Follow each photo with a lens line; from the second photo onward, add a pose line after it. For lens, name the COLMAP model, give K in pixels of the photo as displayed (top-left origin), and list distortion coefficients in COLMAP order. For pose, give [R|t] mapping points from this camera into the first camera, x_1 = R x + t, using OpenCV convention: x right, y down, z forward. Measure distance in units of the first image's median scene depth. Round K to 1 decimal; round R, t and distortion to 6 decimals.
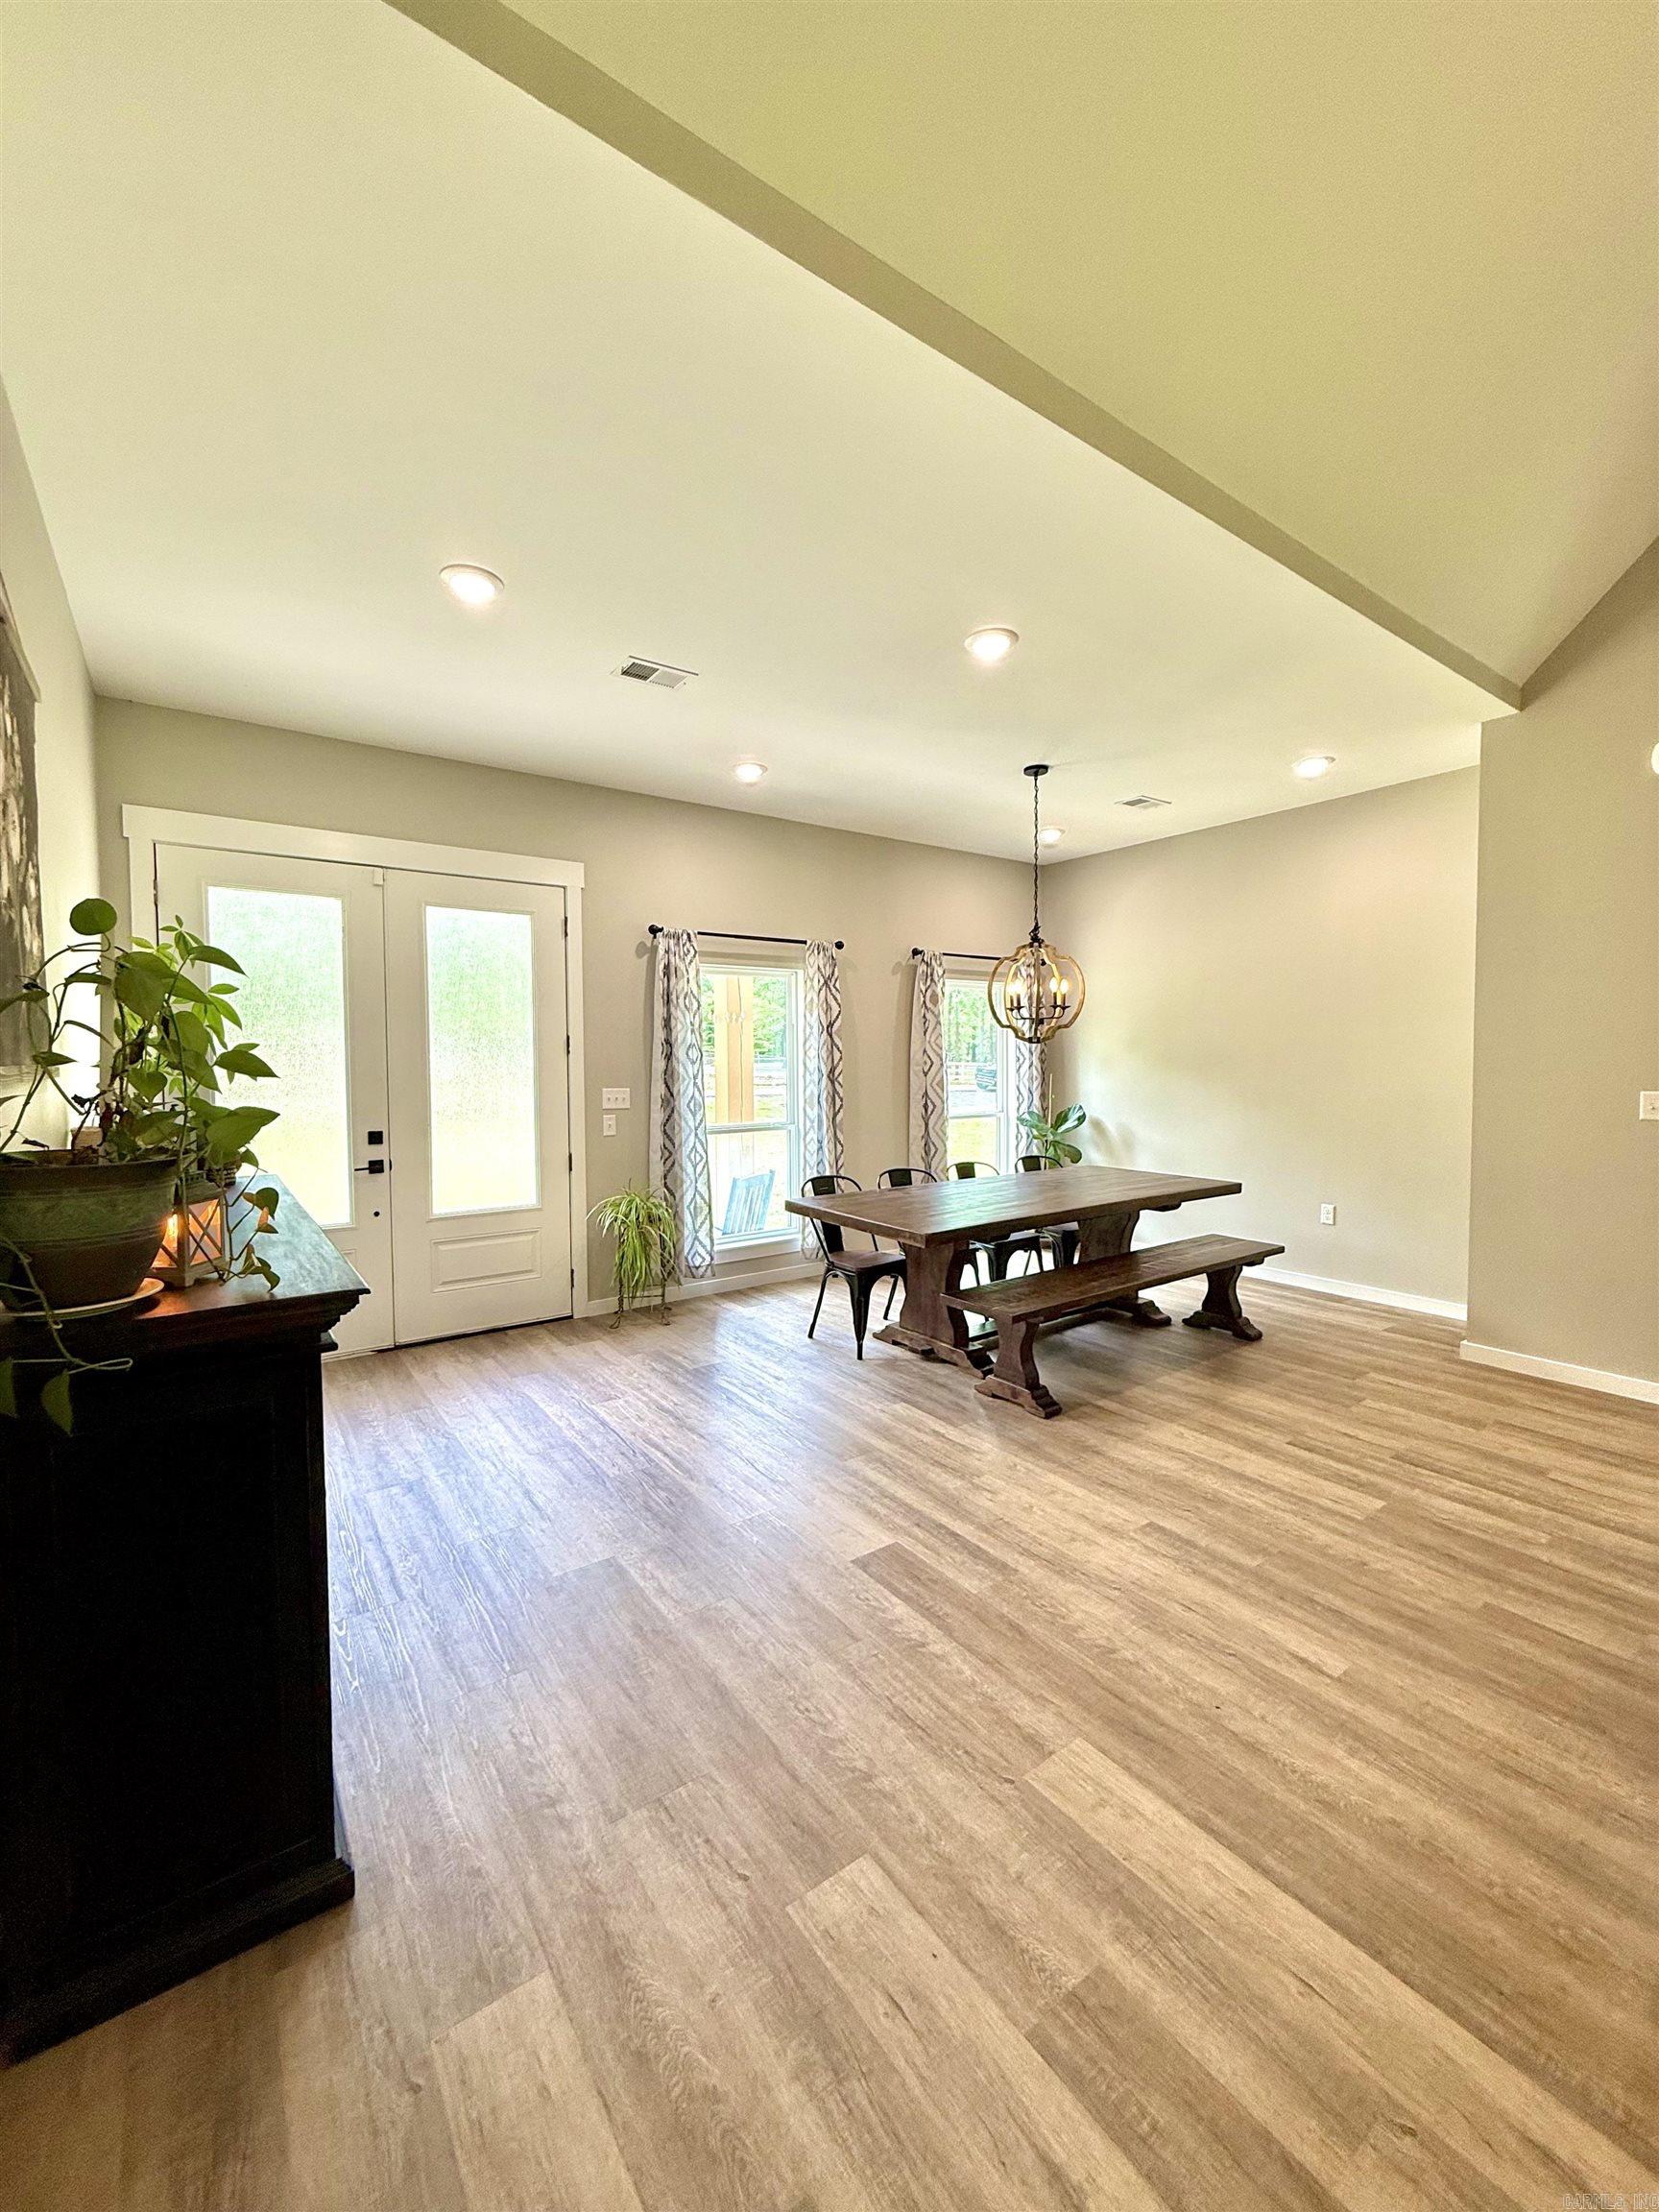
lens RADIAL K [[885.3, 0, 827.2], [0, 885.3, 1097.9], [0, 0, 1]] dist [0.003487, -0.003233]
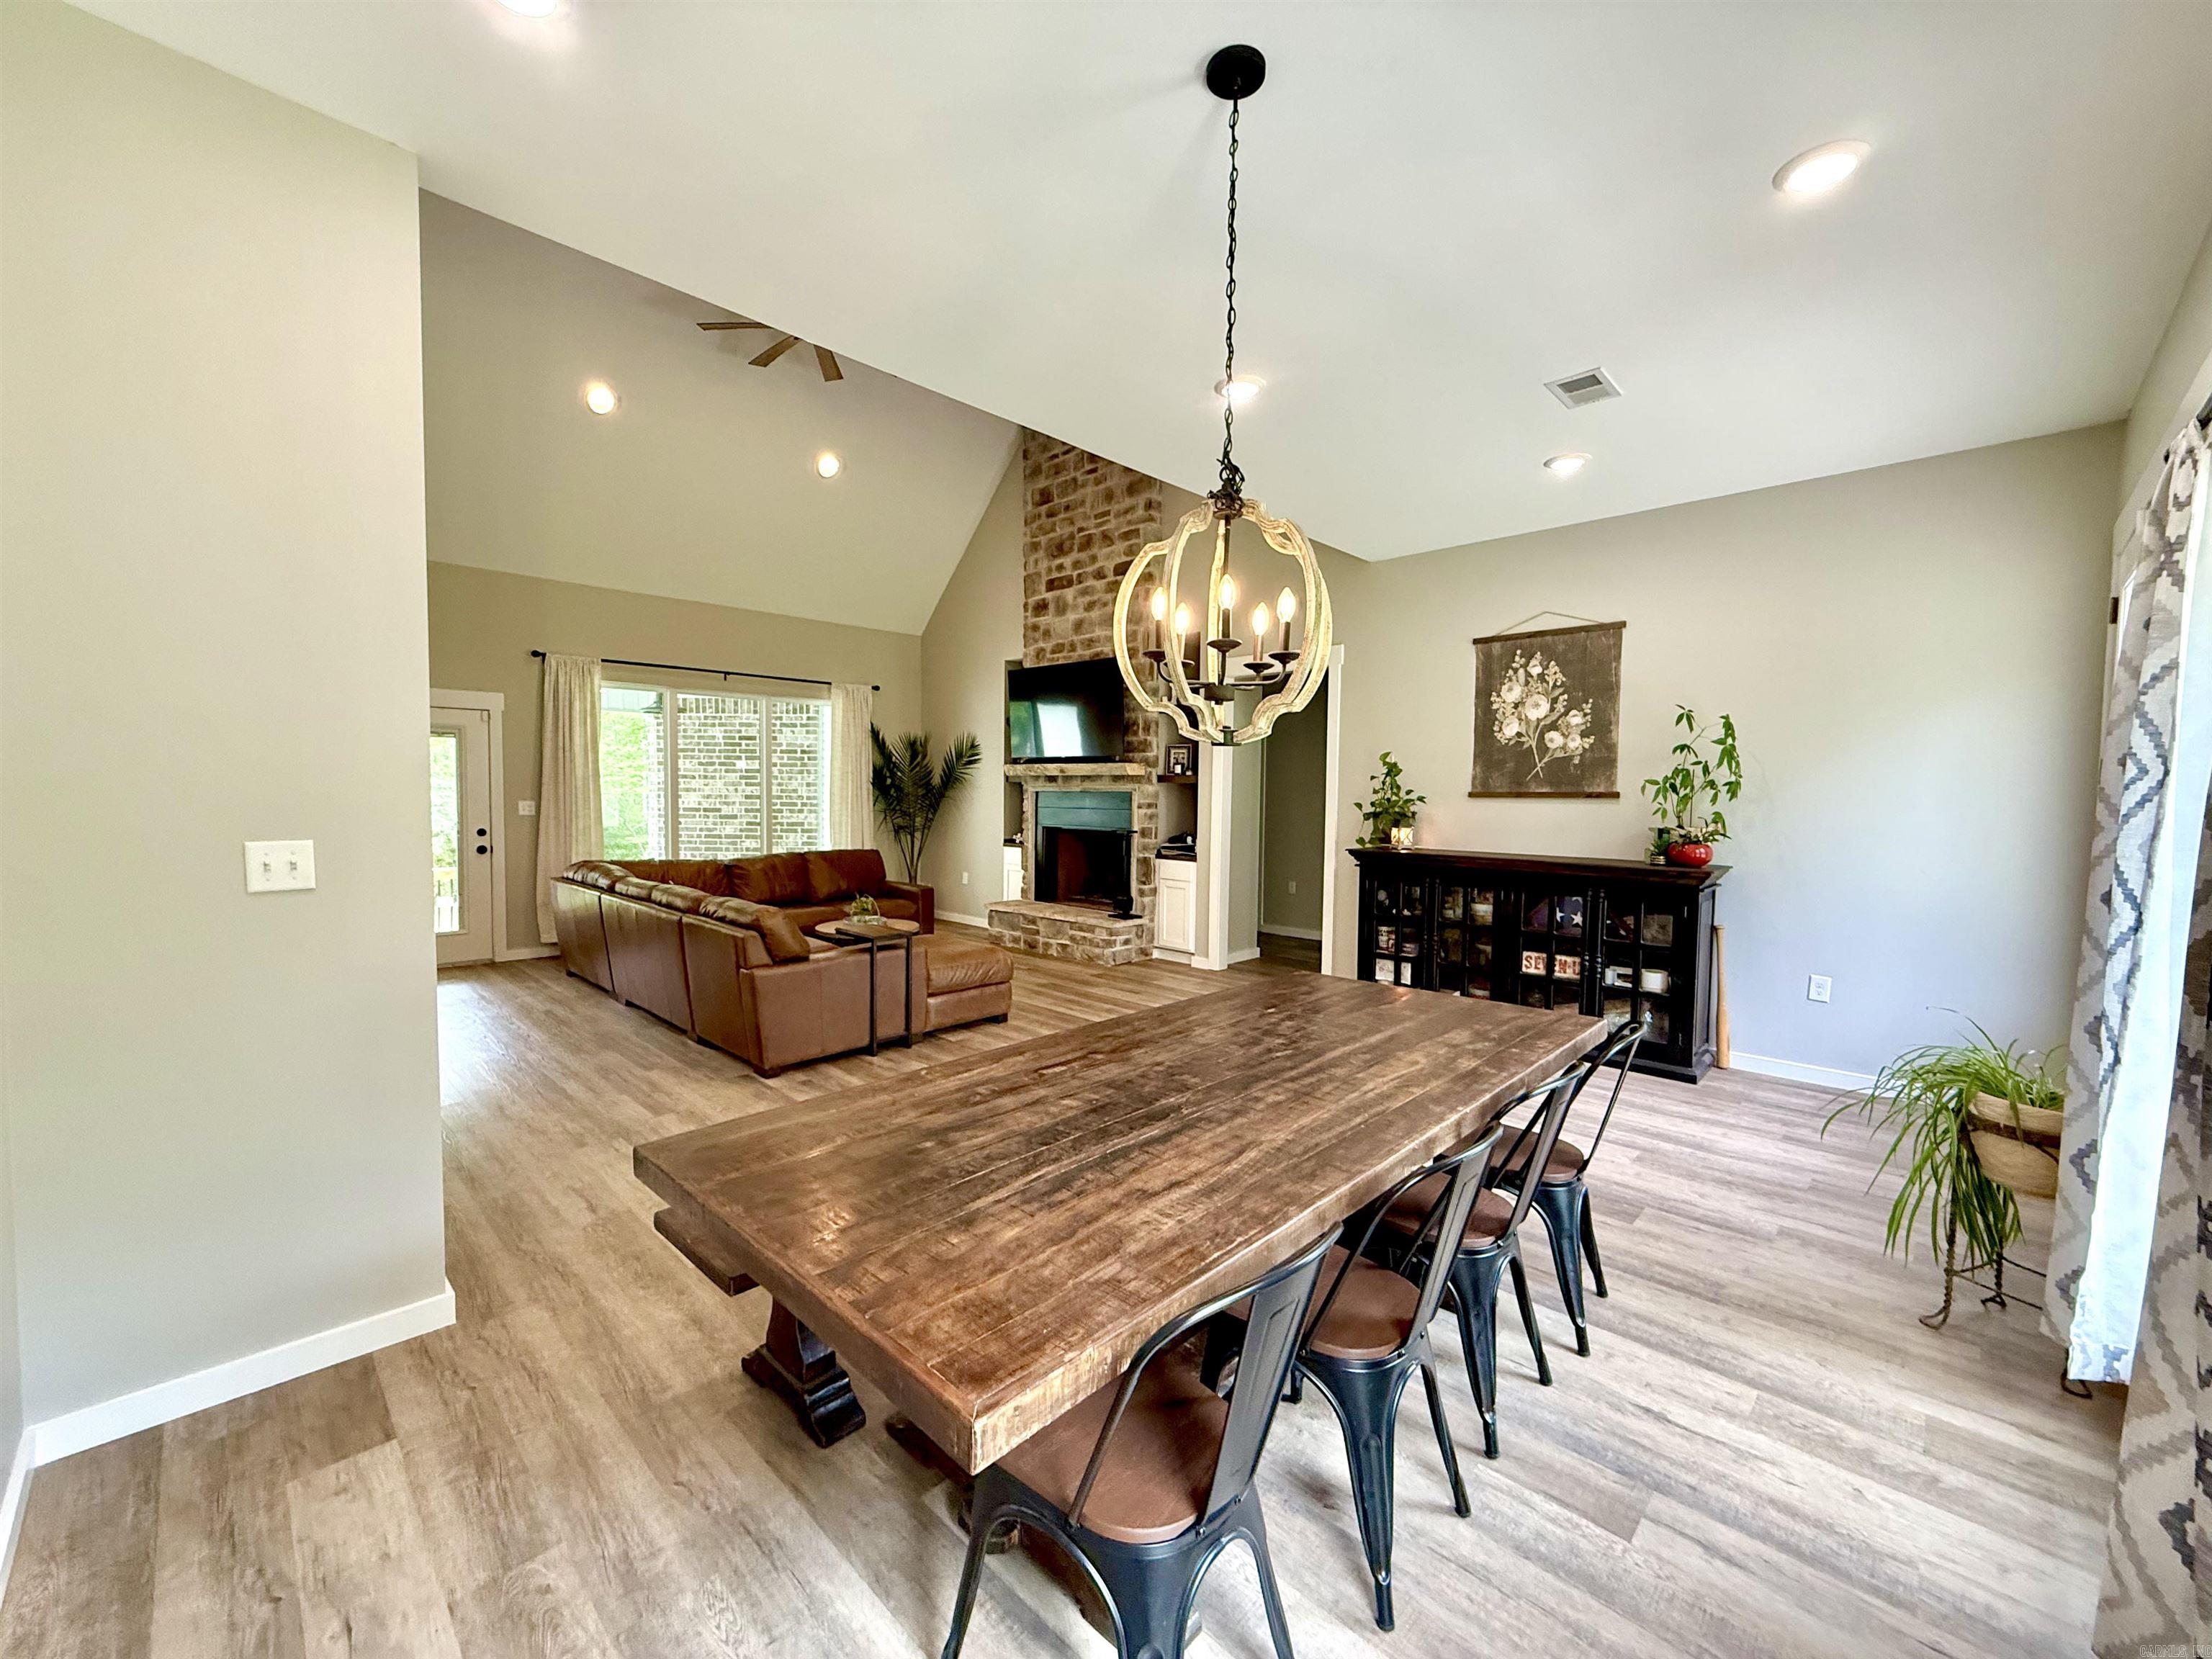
lens RADIAL K [[885.3, 0, 1103.7], [0, 885.3, 831.8], [0, 0, 1]] dist [0.003487, -0.003233]
pose [[-0.984254, 0.005394, -0.176677, 0.354713], [-0.010481, 0.995995, 0.088795, -0.056011], [0.176448, 0.089248, -0.980255, 1.364411]]
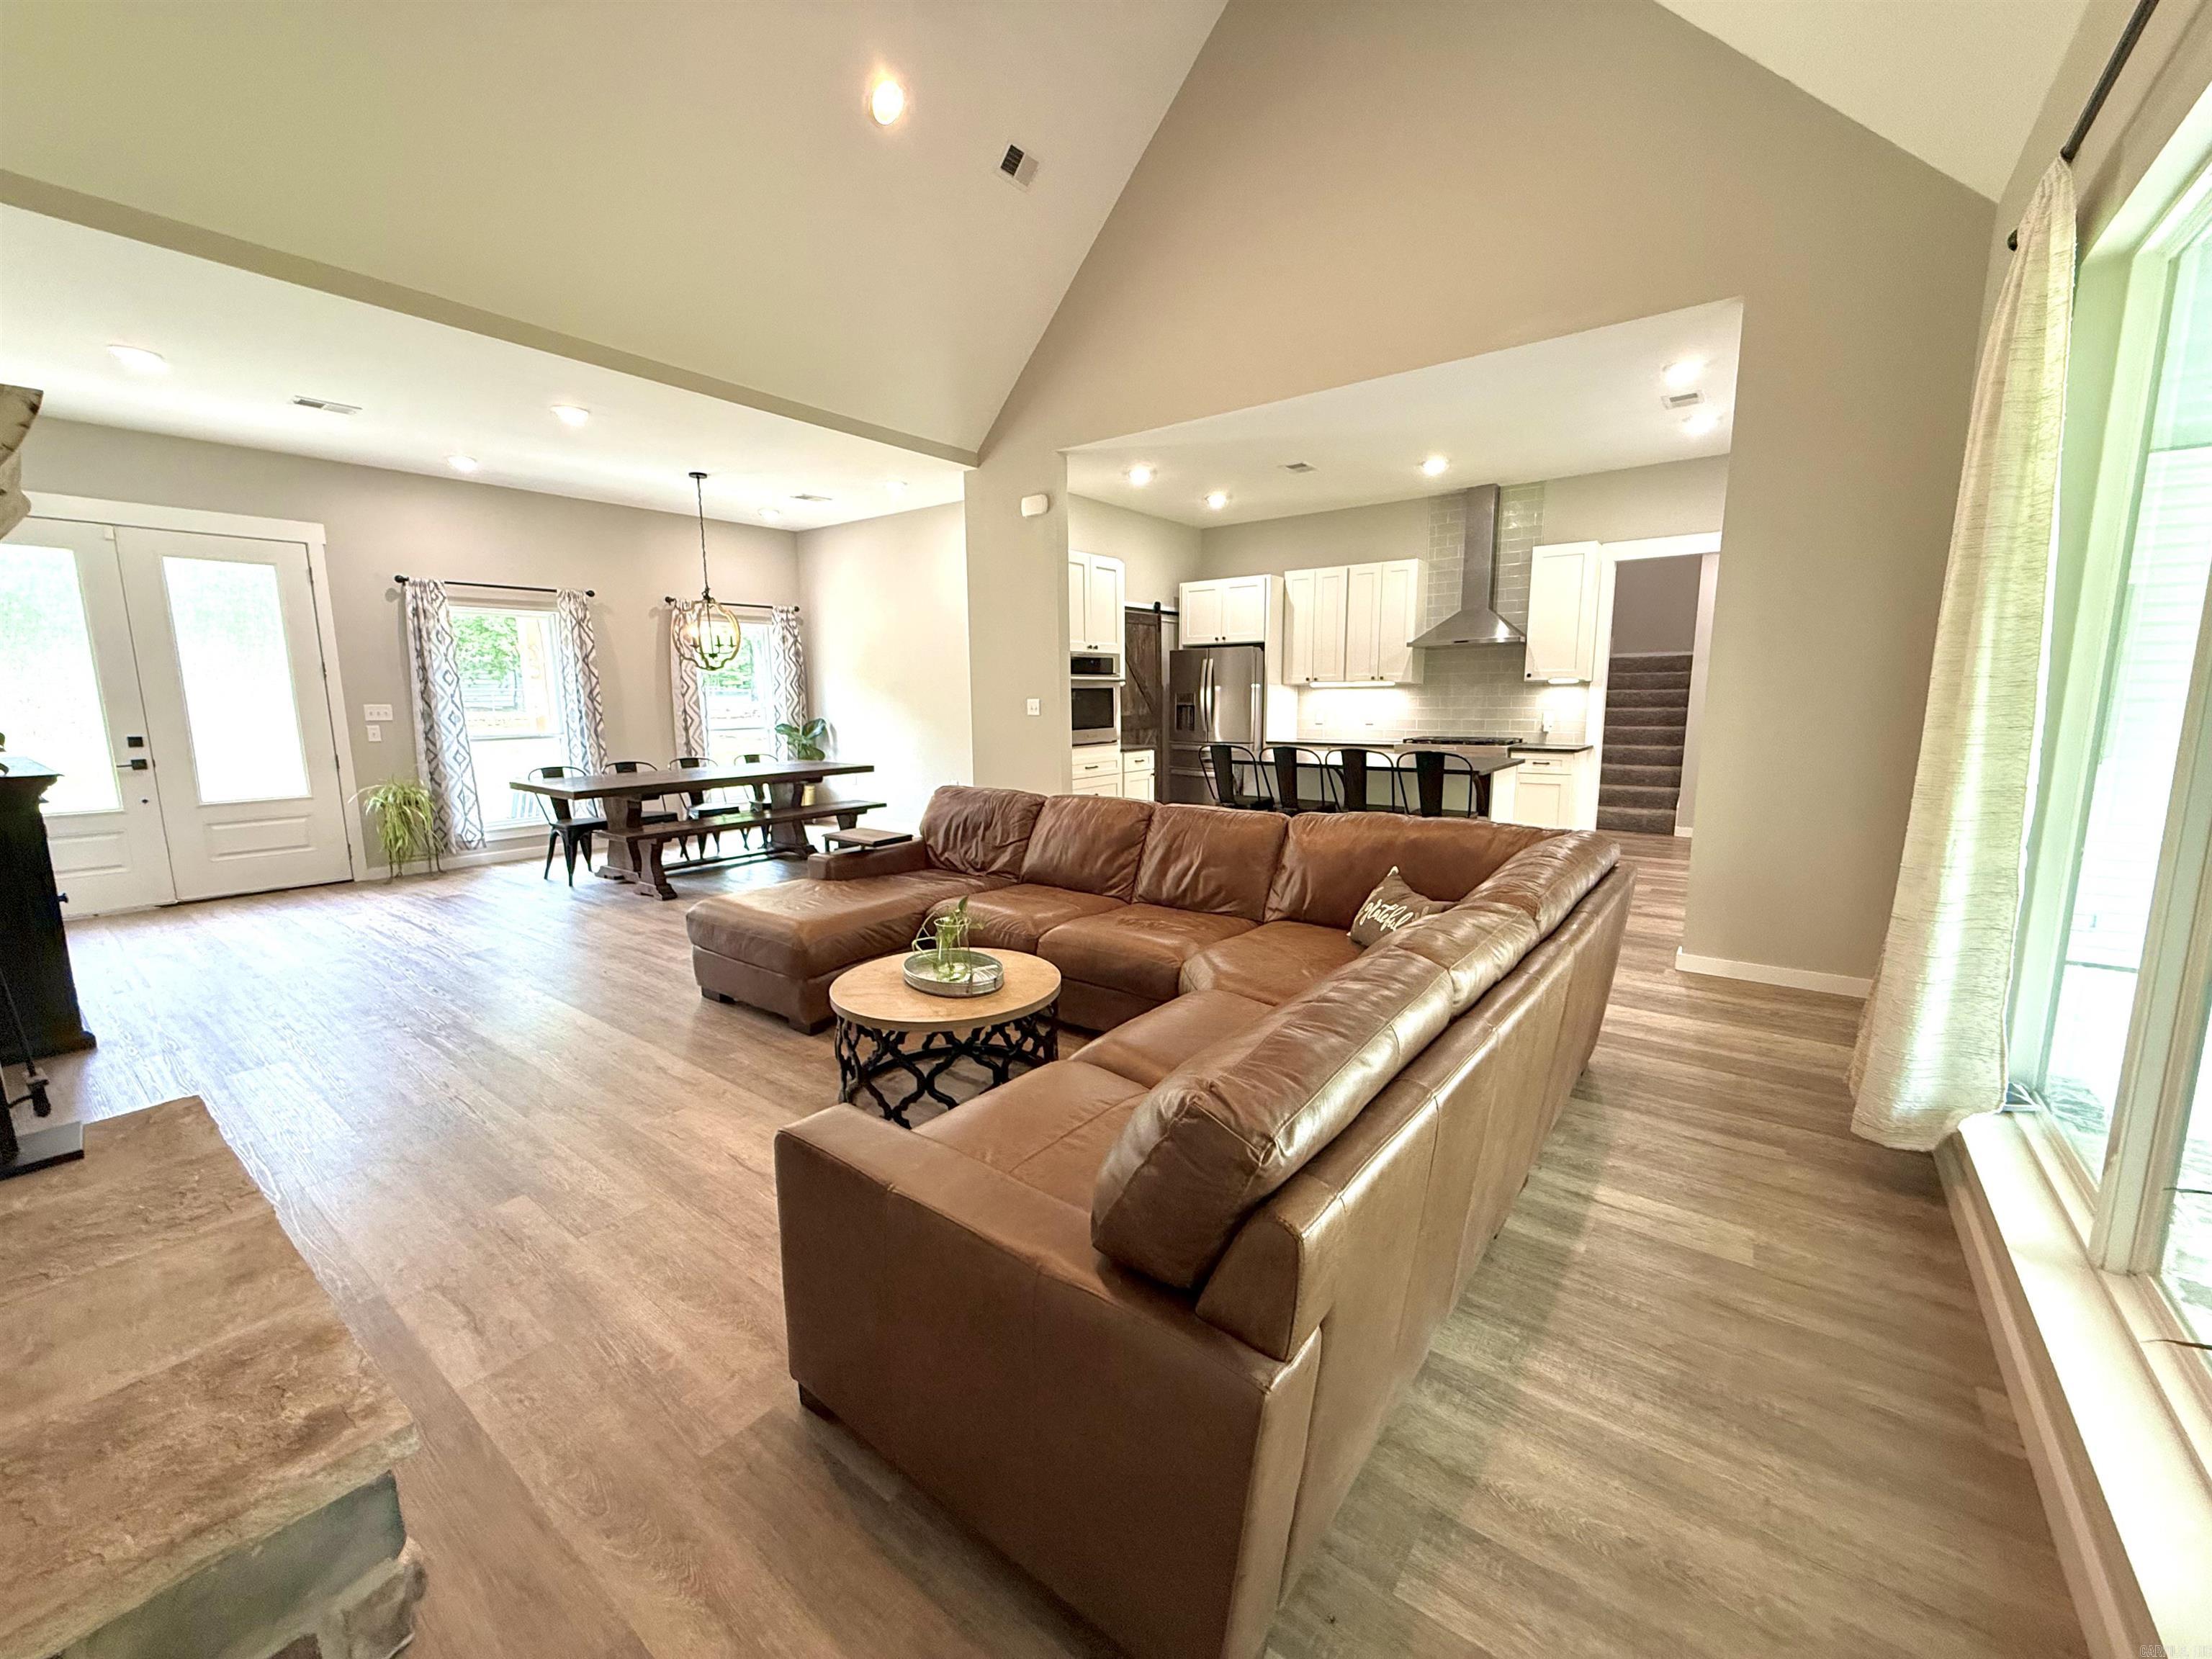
lens RADIAL K [[881.3, 0, 1099.0], [0, 881.3, 831.4], [0, 0, 1]] dist [0.000251, 0.000272]
pose [[0.955873, -0.046333, 0.290104, 0.397549], [0.013298, 0.993297, 0.114825, 0.040485], [-0.293479, -0.105900, 0.950082, -0.566365]]
